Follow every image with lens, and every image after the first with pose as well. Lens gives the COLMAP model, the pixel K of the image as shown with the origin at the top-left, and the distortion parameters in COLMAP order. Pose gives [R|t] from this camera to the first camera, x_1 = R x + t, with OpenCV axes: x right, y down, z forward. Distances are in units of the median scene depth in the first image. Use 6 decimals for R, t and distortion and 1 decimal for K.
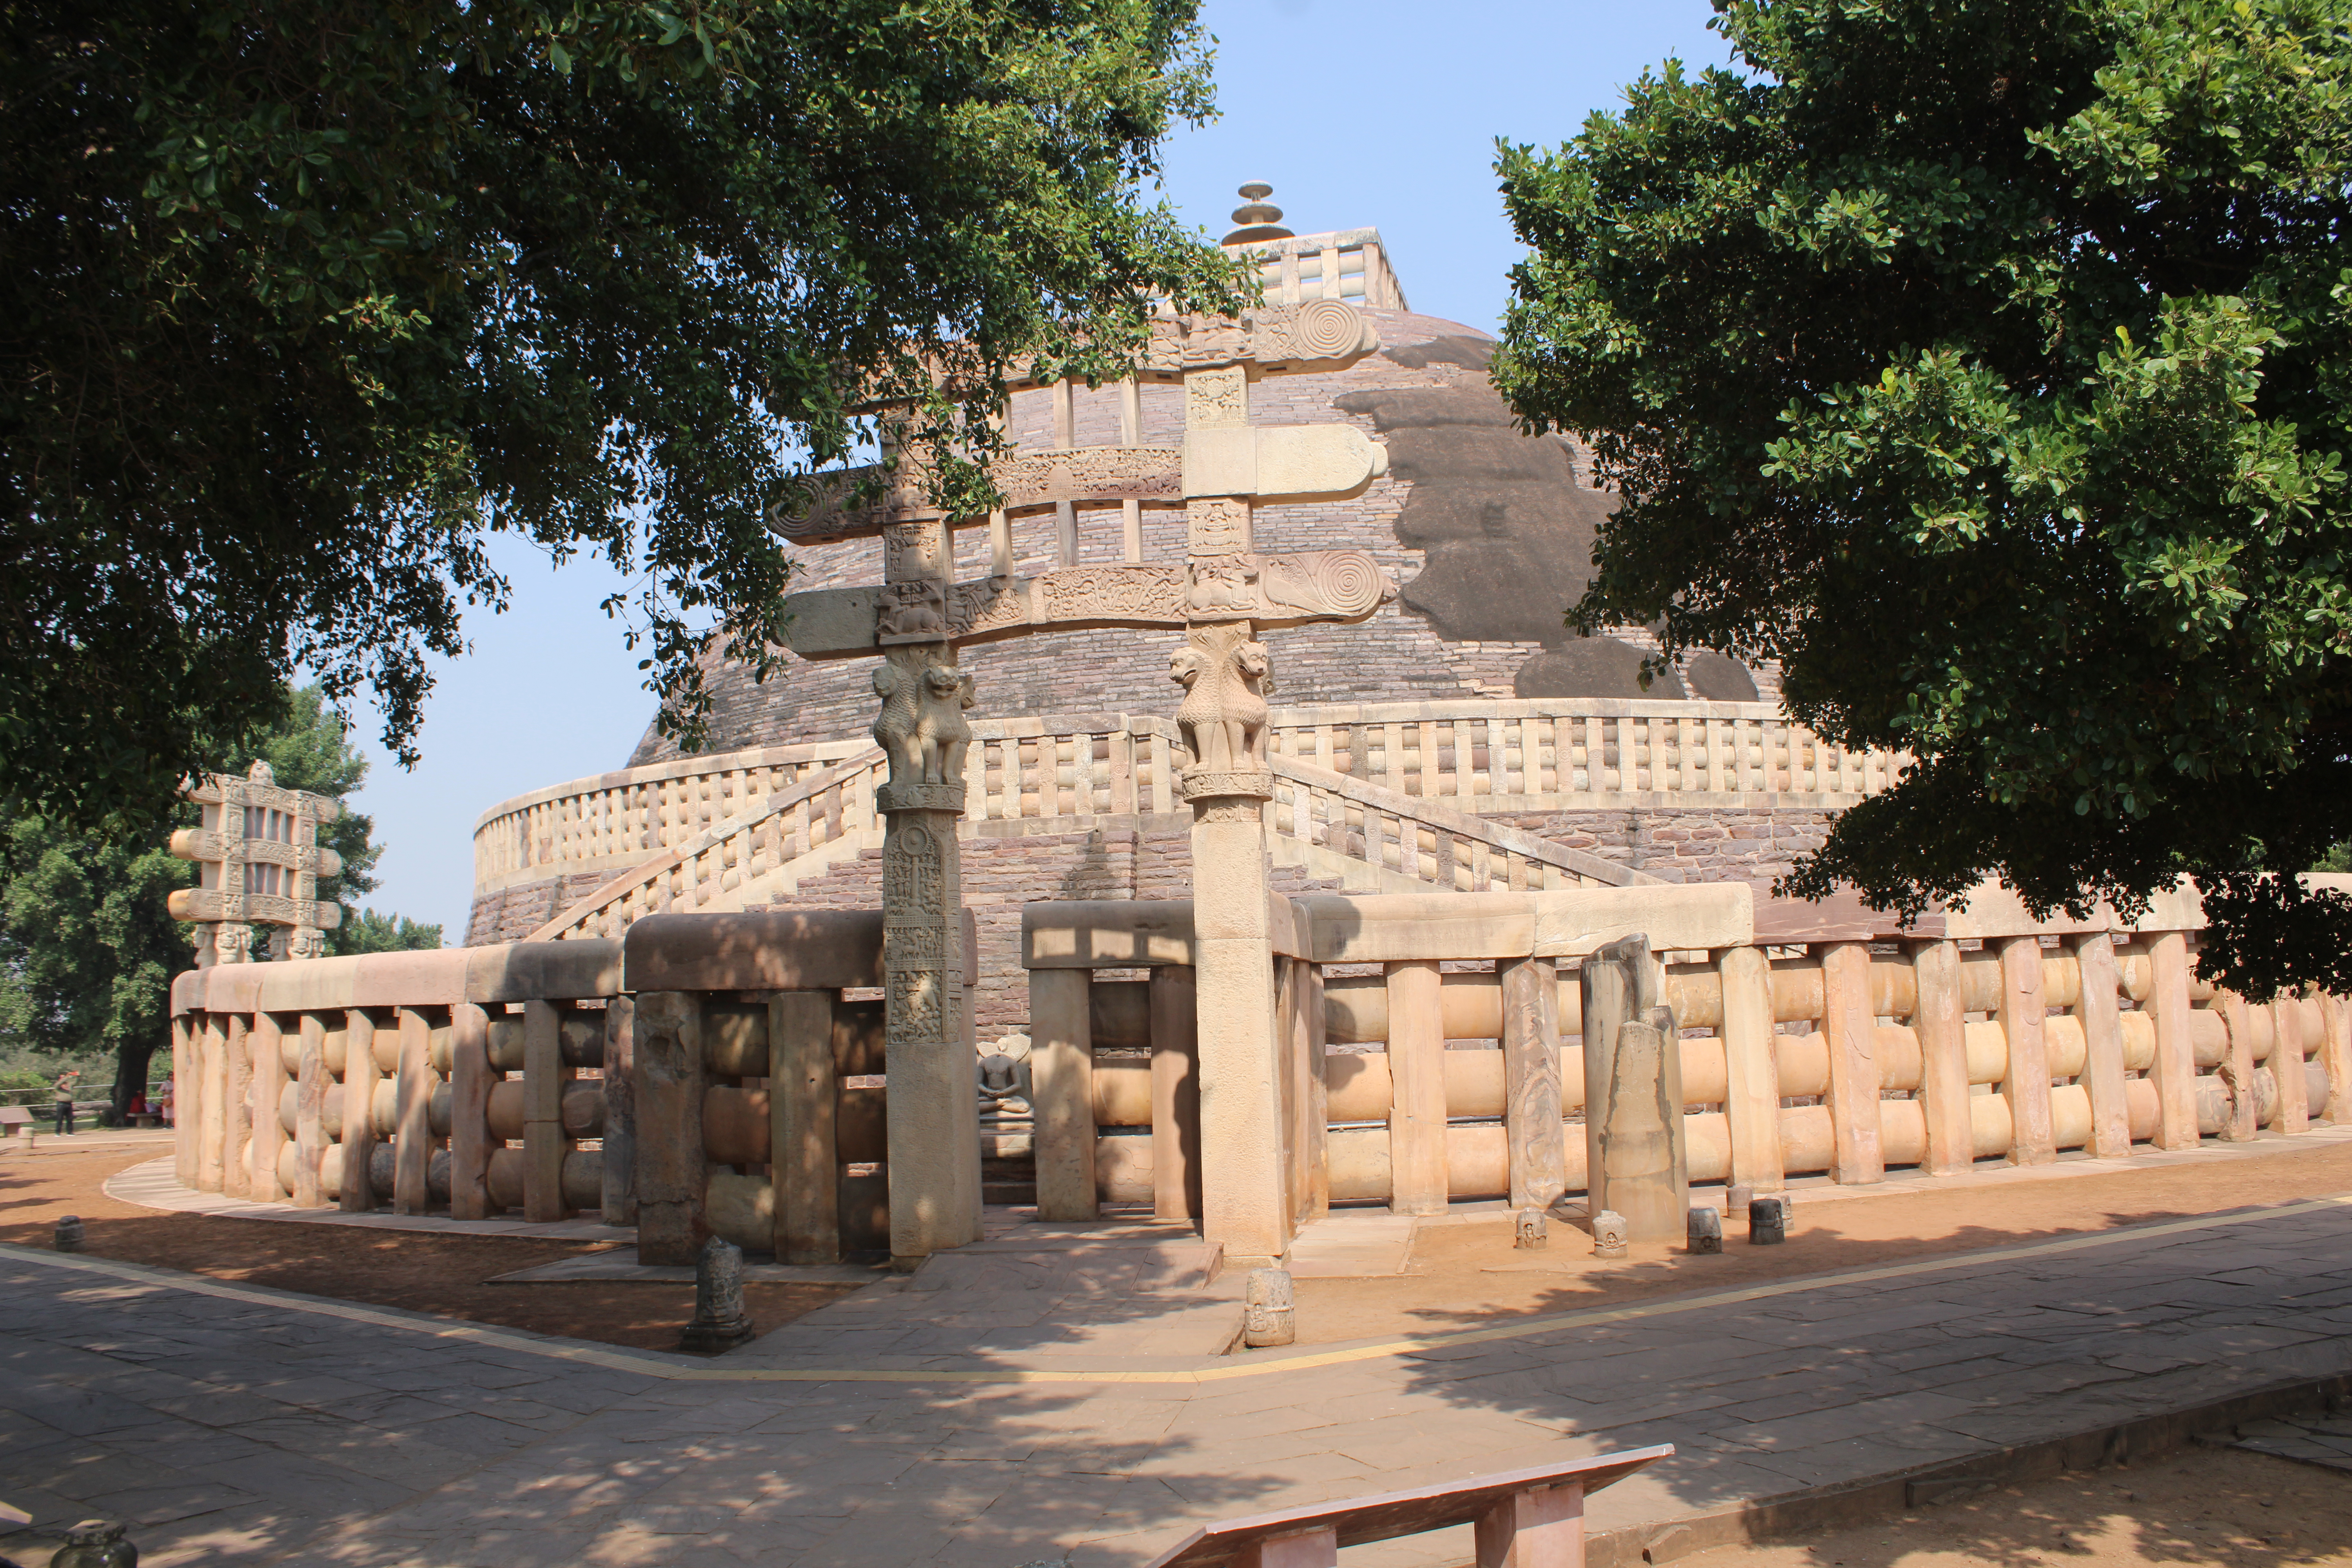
lens RADIAL K [[1947.9, 0, 1170.8], [0, 1947.9, 786.5], [0, 0, 1]] dist [-0.142293, 0.055983]
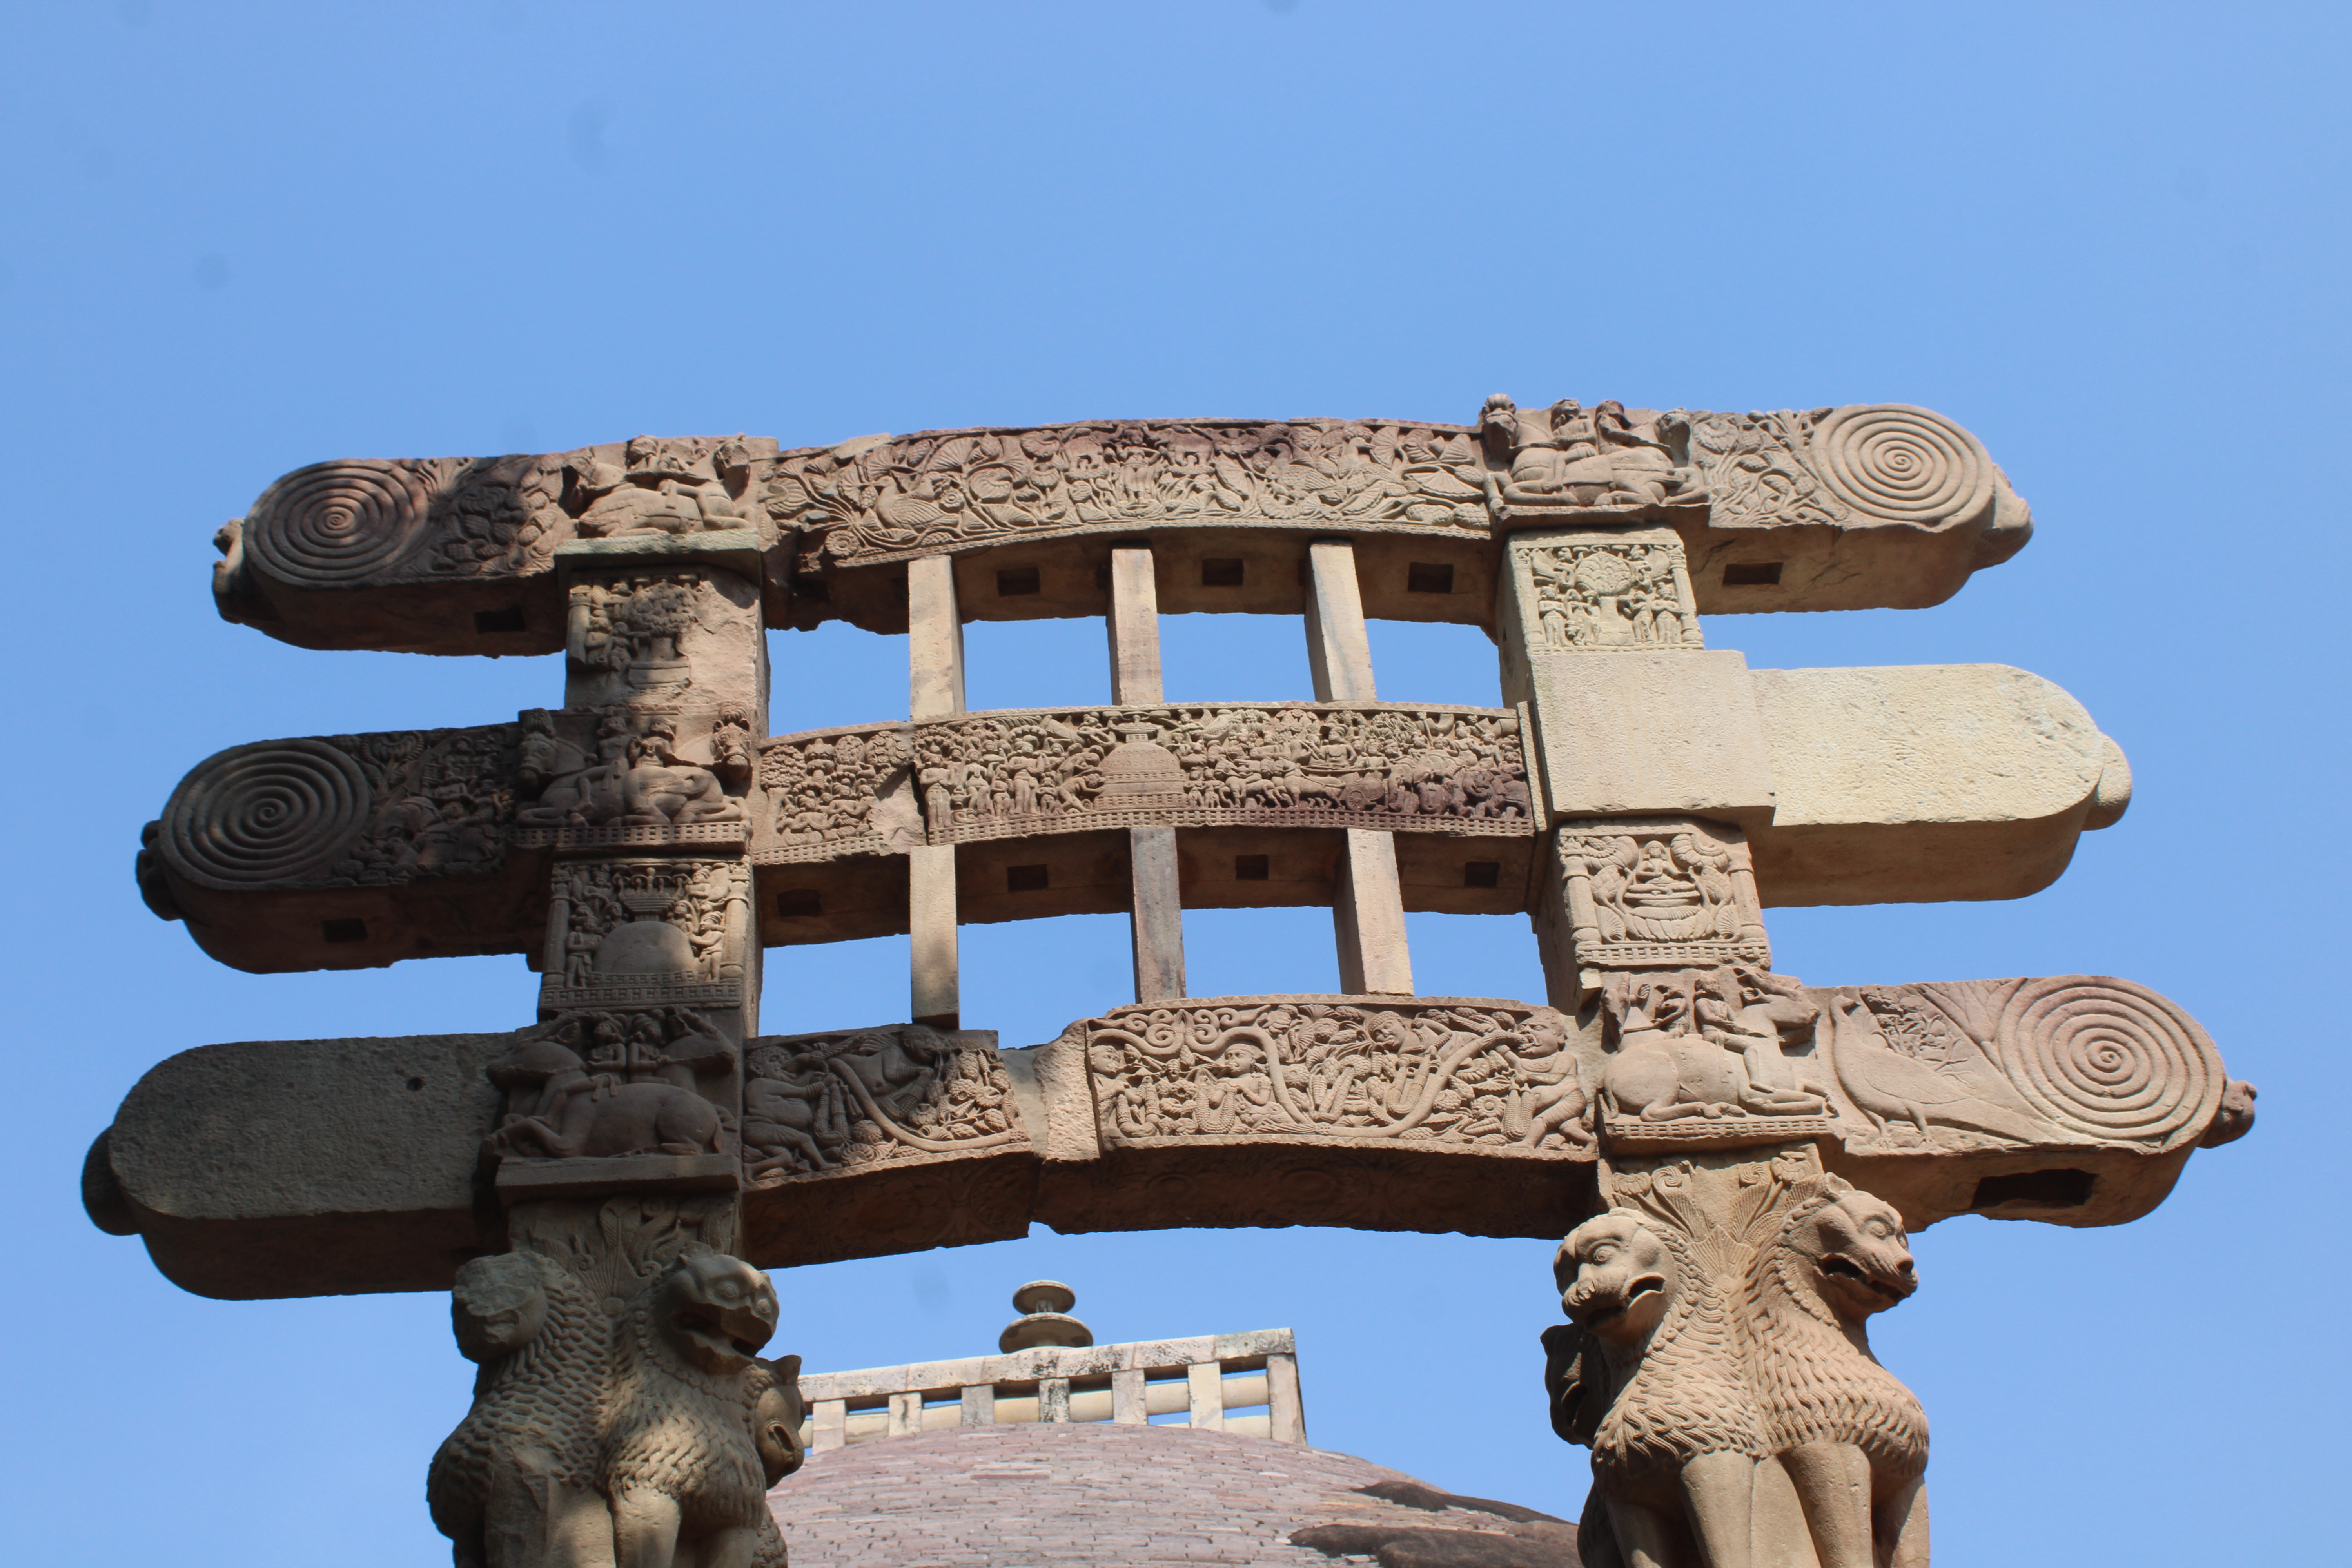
lens RADIAL K [[2852.5, 0, 1185.6], [0, 2852.5, 782.7], [0, 0, 1]] dist [-0.065015, 0.000000]
pose [[0.983003, 0.103856, 0.151388, -0.121167], [0.007402, 0.801518, -0.597925, 0.123714], [-0.183438, 0.588882, 0.787126, 0.632301]]
